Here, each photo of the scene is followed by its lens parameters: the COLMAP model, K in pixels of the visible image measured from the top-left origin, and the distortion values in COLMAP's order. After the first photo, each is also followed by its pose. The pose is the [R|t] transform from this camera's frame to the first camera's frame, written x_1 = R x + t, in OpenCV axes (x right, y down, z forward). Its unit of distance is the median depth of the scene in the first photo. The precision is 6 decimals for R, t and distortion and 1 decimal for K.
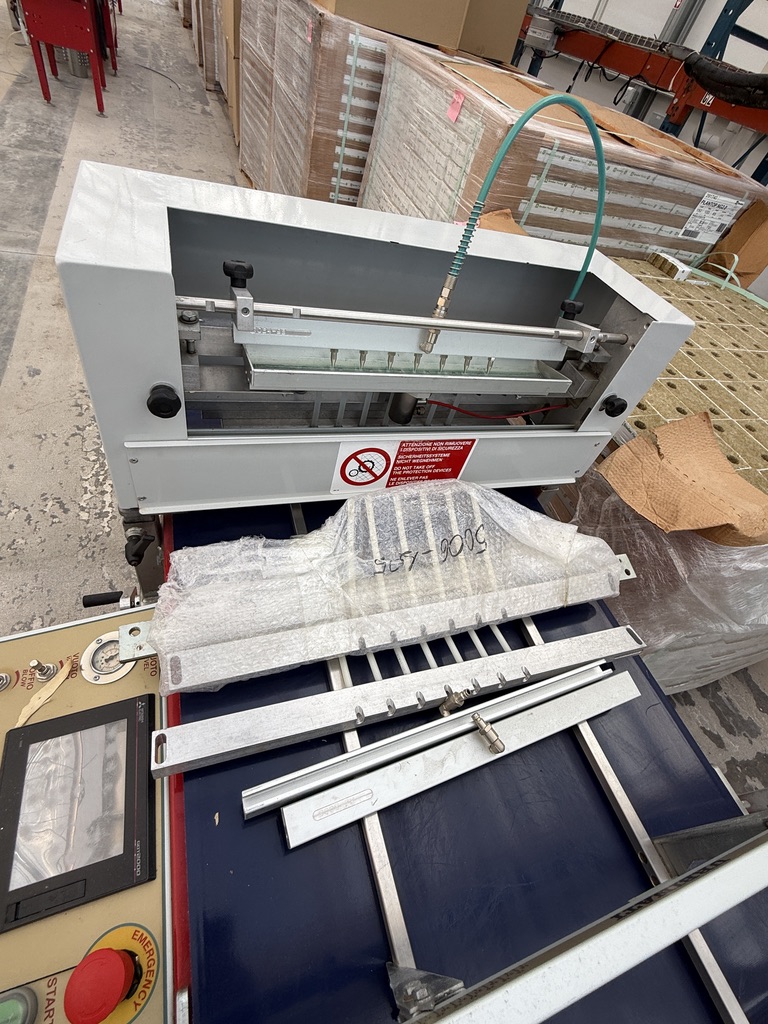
lens RADIAL K [[464.6, 0, 385.0], [0, 464.6, 512.2], [0, 0, 1]] dist [0.001165, 0.000340]
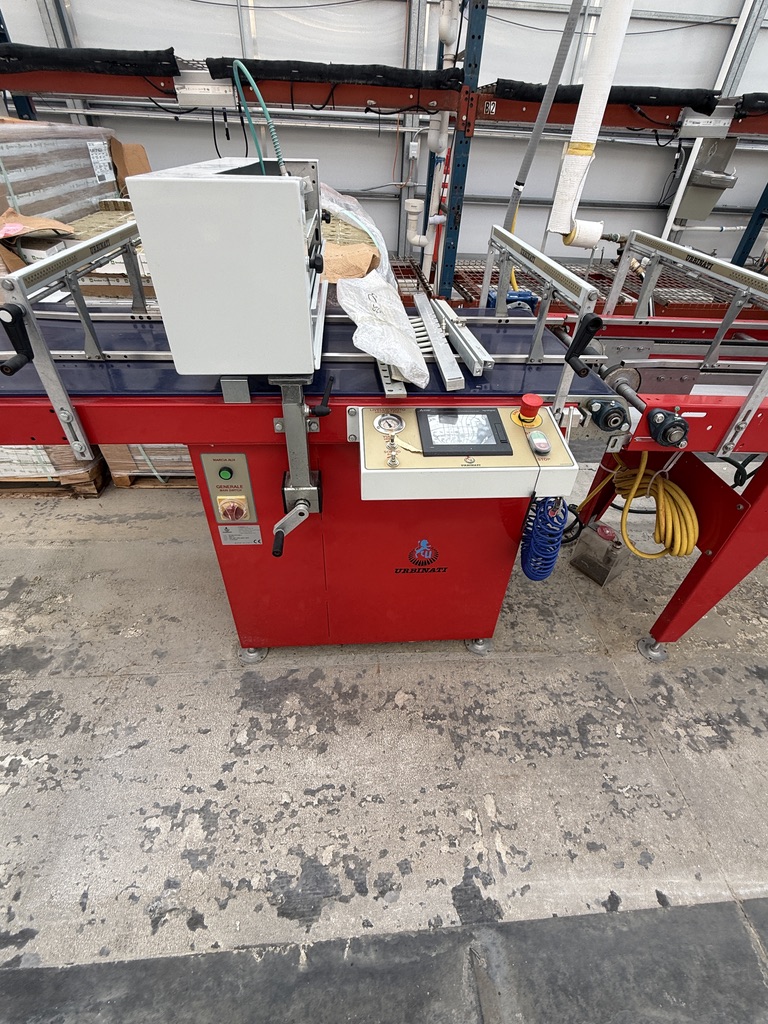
lens RADIAL K [[464.6, 0, 381.8], [0, 464.6, 515.5], [0, 0, 1]] dist [0.001165, 0.000340]
pose [[0.240670, -0.775531, 0.583635, -0.623784], [0.747043, 0.531910, 0.398745, -0.068472], [-0.619681, 0.340035, 0.707370, -0.023126]]
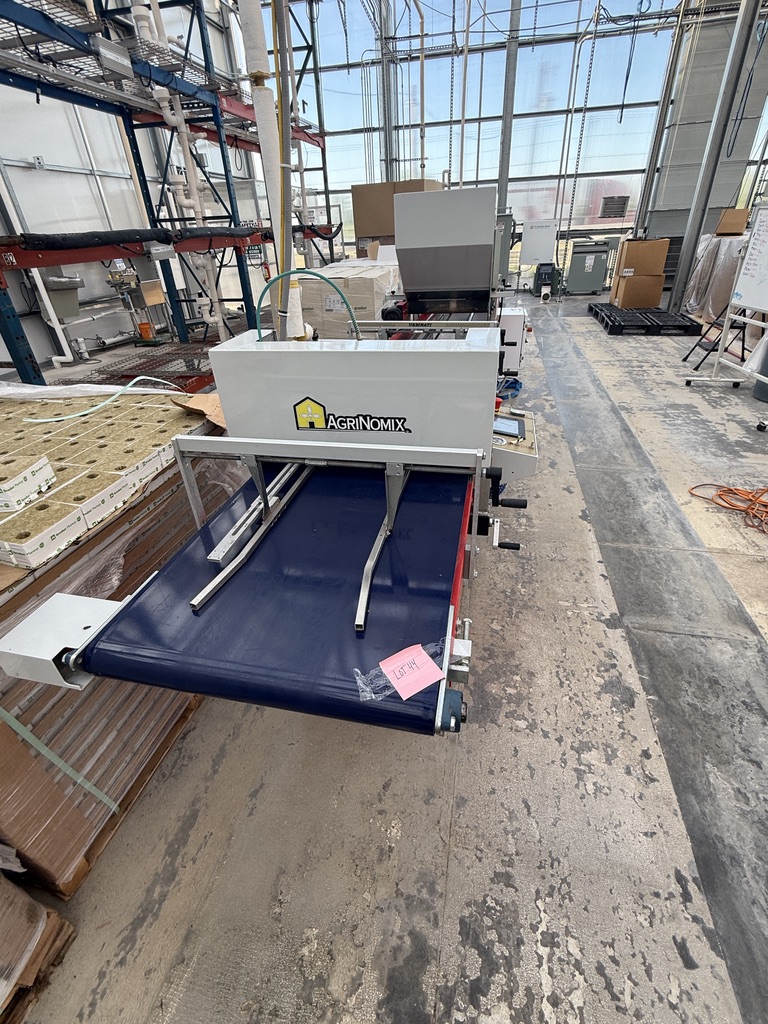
lens RADIAL K [[464.6, 0, 385.4], [0, 464.6, 510.2], [0, 0, 1]] dist [0.001165, 0.000340]
pose [[-0.849737, -0.423128, 0.314500, -0.370944], [0.272962, 0.157259, 0.949084, -0.860720], [-0.451043, 0.892318, -0.018131, 0.588677]]
